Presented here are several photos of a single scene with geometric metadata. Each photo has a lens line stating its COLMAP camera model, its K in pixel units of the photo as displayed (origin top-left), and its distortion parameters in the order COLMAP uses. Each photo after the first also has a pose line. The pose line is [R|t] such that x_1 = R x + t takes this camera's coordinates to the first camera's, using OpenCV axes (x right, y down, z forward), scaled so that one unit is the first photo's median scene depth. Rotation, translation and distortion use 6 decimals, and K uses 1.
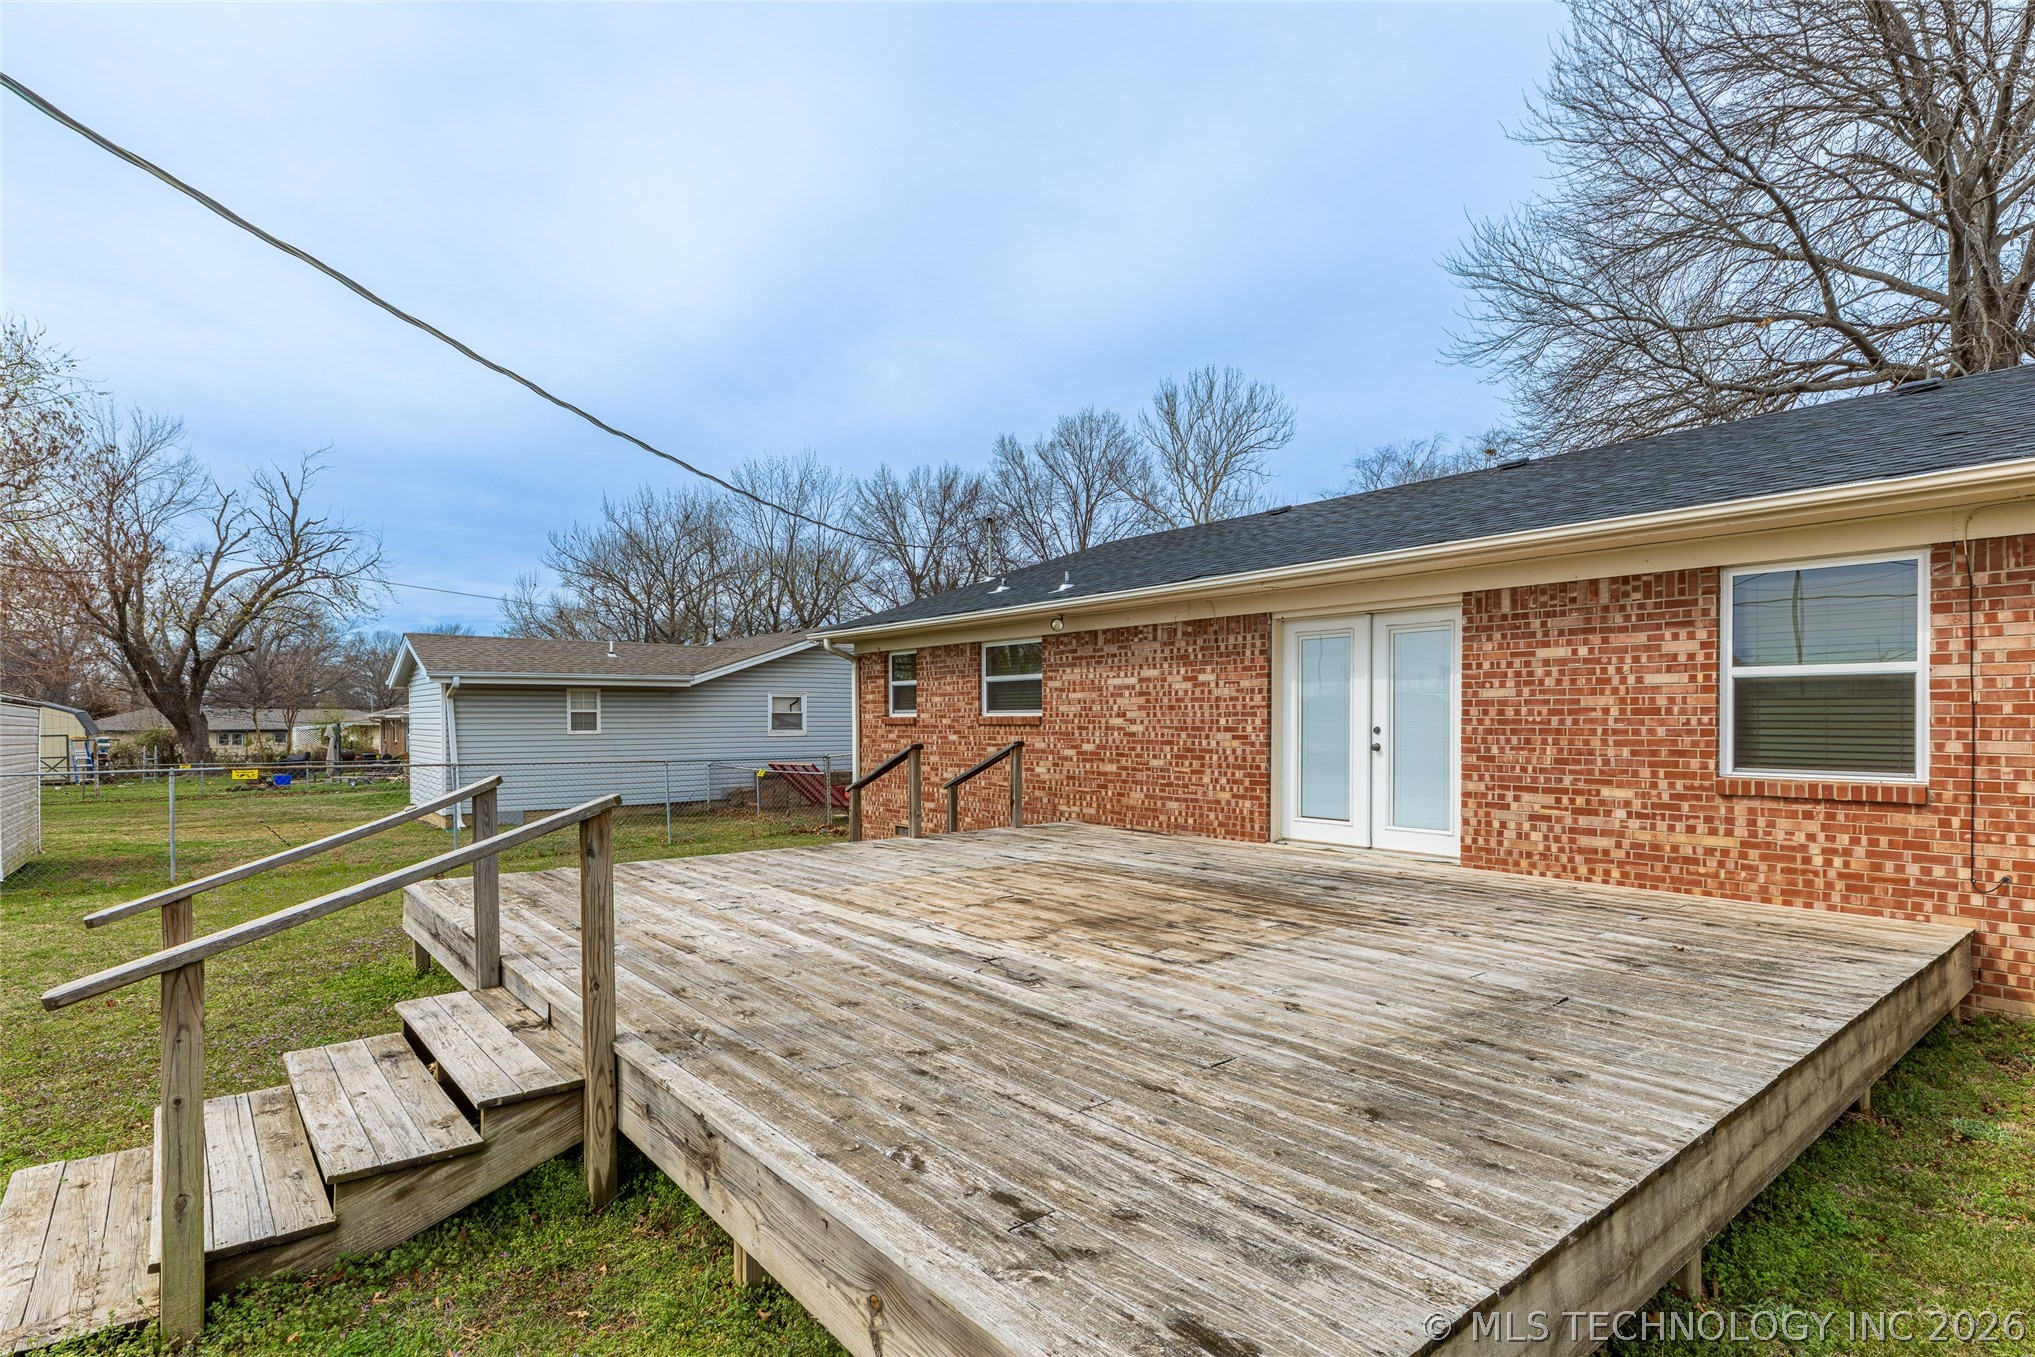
lens RADIAL K [[1018.2, 0, 1013.5], [0, 1018.2, 720.4], [0, 0, 1]] dist [0.003475, -0.000048]
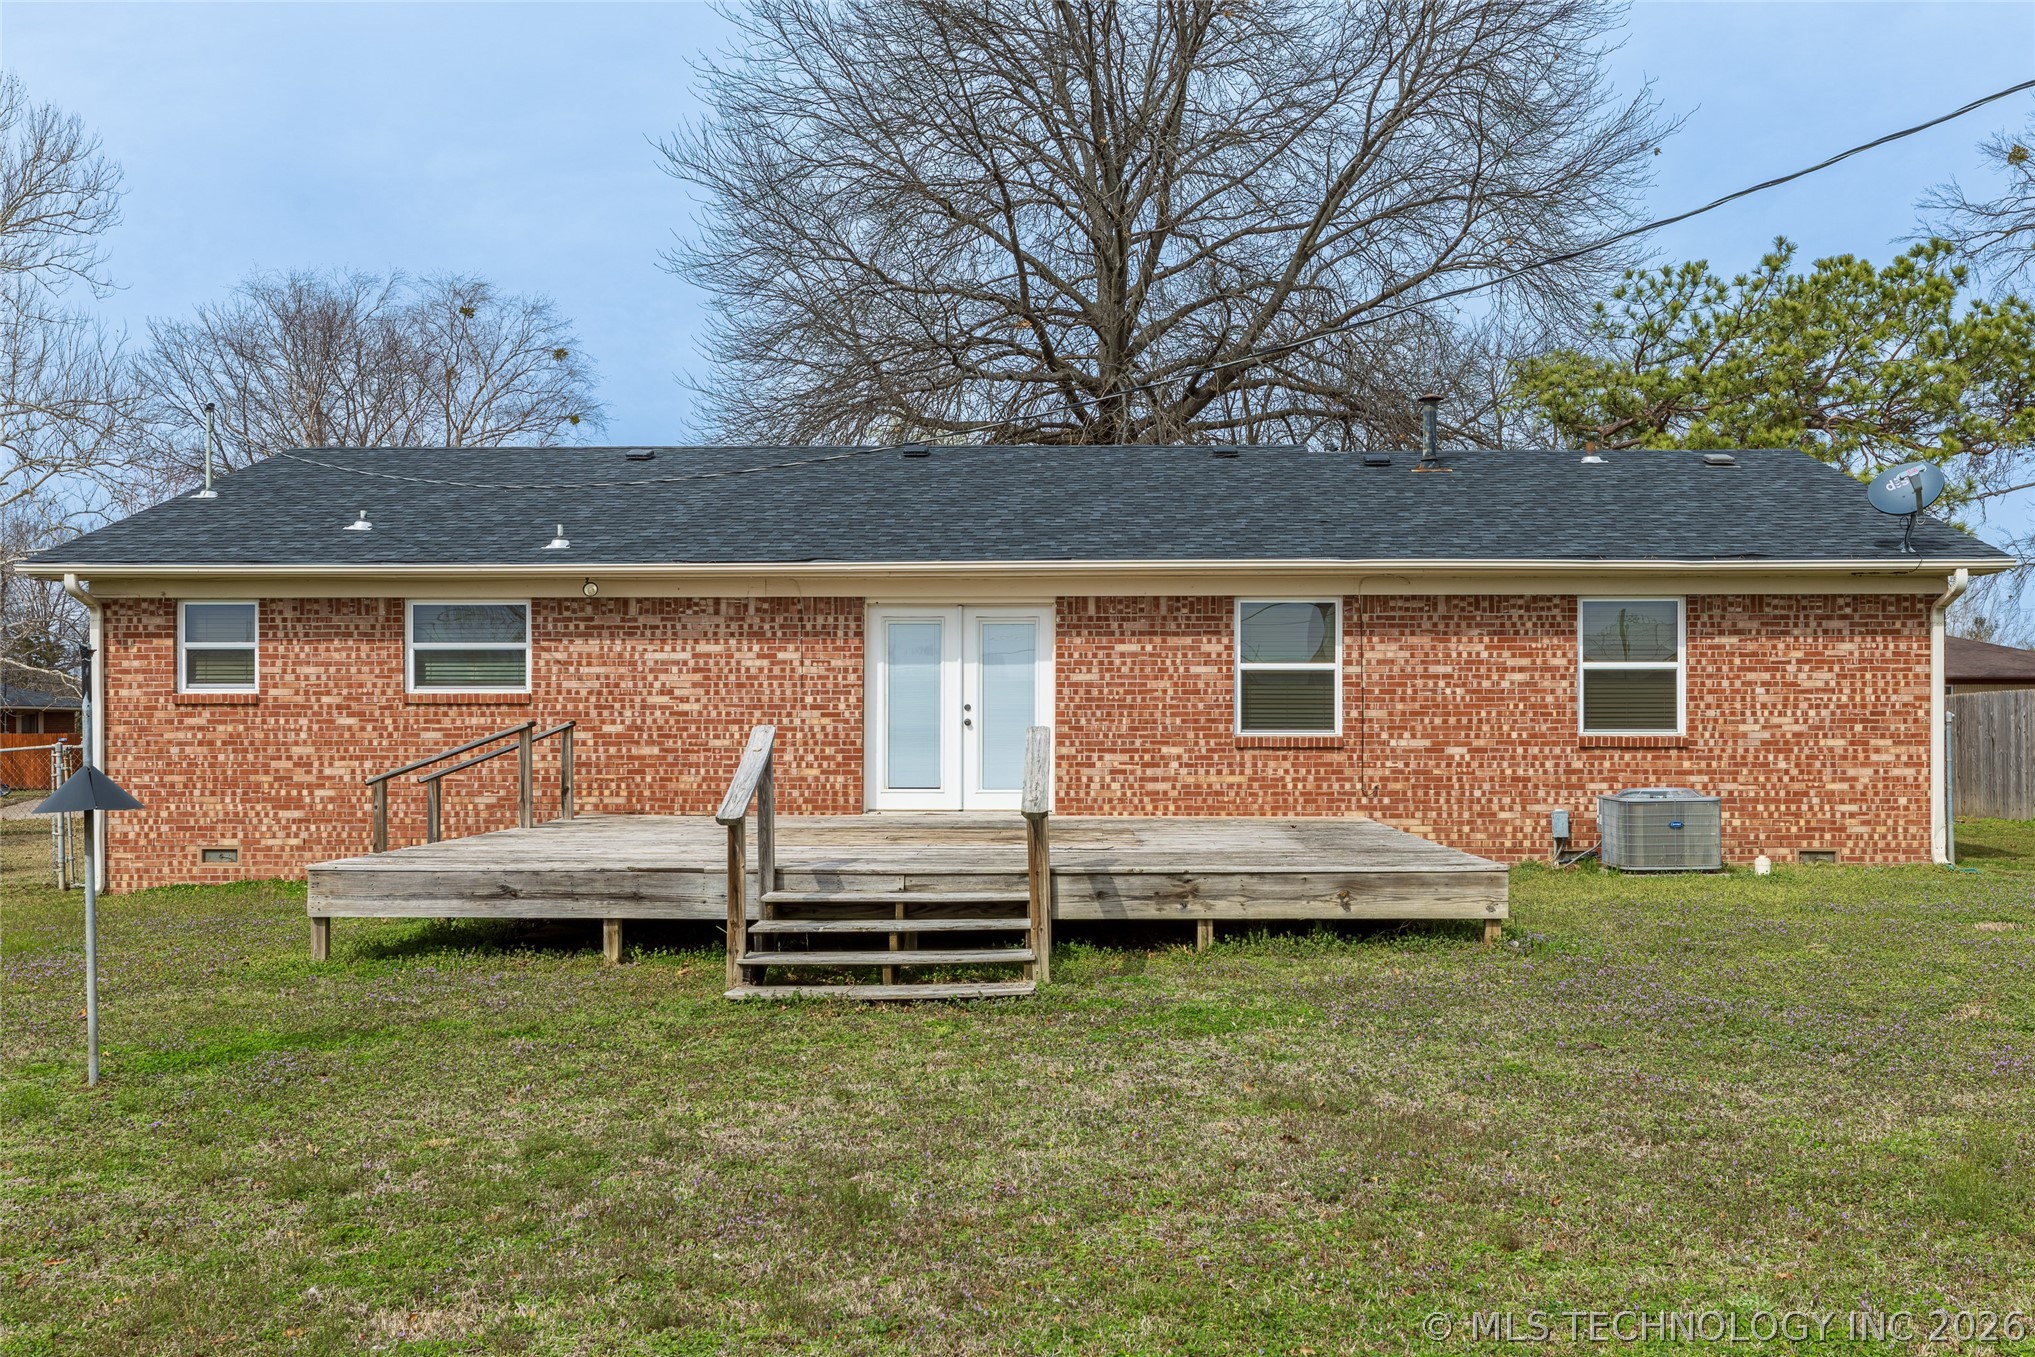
lens RADIAL K [[1716.3, 0, 1018.5], [0, 1716.3, 680.3], [0, 0, 1]] dist [-0.017799, 0.000340]
pose [[0.680647, 0.011629, 0.732519, -1.138879], [-0.000181, 0.999877, -0.015706, 0.010943], [-0.732612, 0.010558, 0.680565, -0.402248]]
